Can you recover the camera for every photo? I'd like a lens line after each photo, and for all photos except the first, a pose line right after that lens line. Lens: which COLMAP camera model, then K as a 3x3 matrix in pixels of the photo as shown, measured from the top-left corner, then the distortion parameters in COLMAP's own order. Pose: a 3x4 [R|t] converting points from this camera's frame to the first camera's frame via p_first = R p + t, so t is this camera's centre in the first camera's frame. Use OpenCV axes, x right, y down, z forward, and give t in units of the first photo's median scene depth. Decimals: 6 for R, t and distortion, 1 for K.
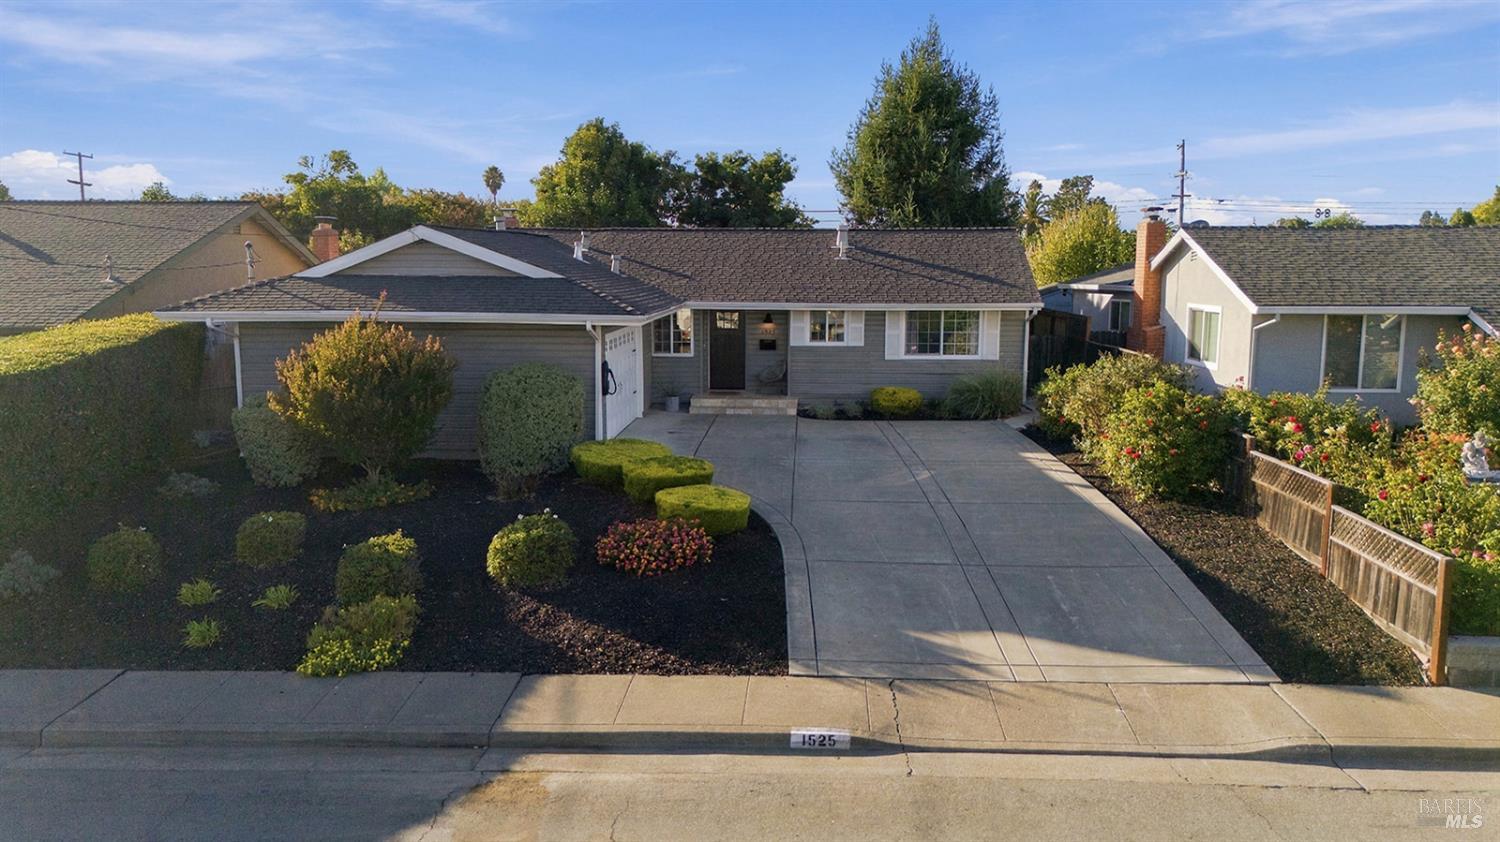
lens RADIAL K [[1112.4, 0, 750.0], [0, 1112.4, 421.0], [0, 0, 1]] dist [0.081050, -0.102896]
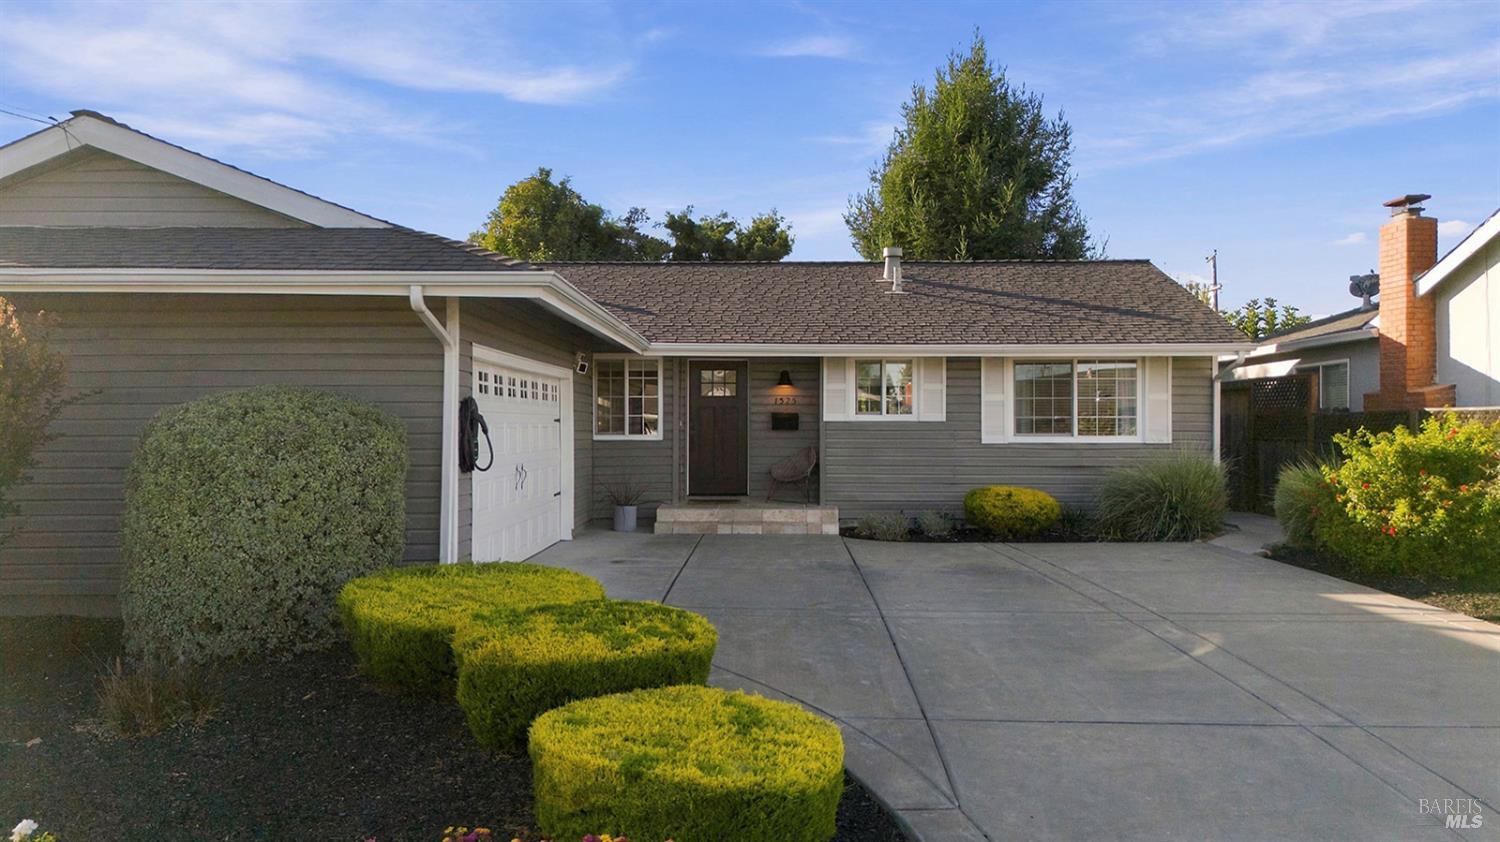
lens RADIAL K [[1112.4, 0, 750.0], [0, 1112.4, 421.0], [0, 0, 1]] dist [0.081050, -0.102896]
pose [[0.999632, -0.001775, 0.027085, -0.020187], [0.005519, 0.990308, -0.138780, 0.016029], [-0.026576, 0.138878, 0.989953, 0.413727]]
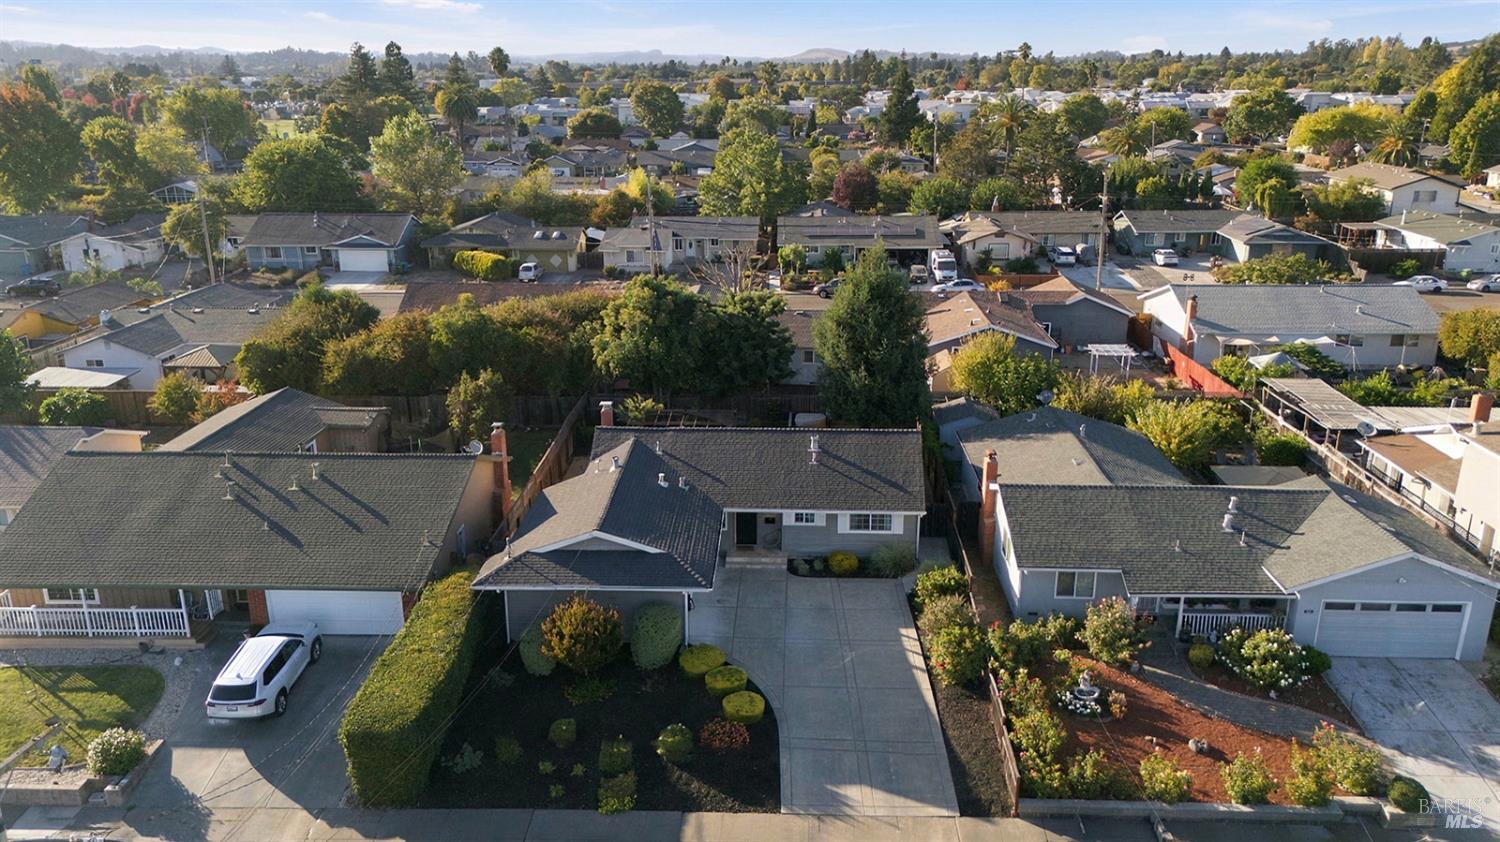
lens RADIAL K [[1112.4, 0, 750.0], [0, 1112.4, 421.0], [0, 0, 1]] dist [0.081050, -0.102896]
pose [[0.999969, -0.007551, 0.002273, -0.018049], [0.007061, 0.985683, 0.168458, -0.528498], [-0.003512, -0.168437, 0.985706, -0.686867]]
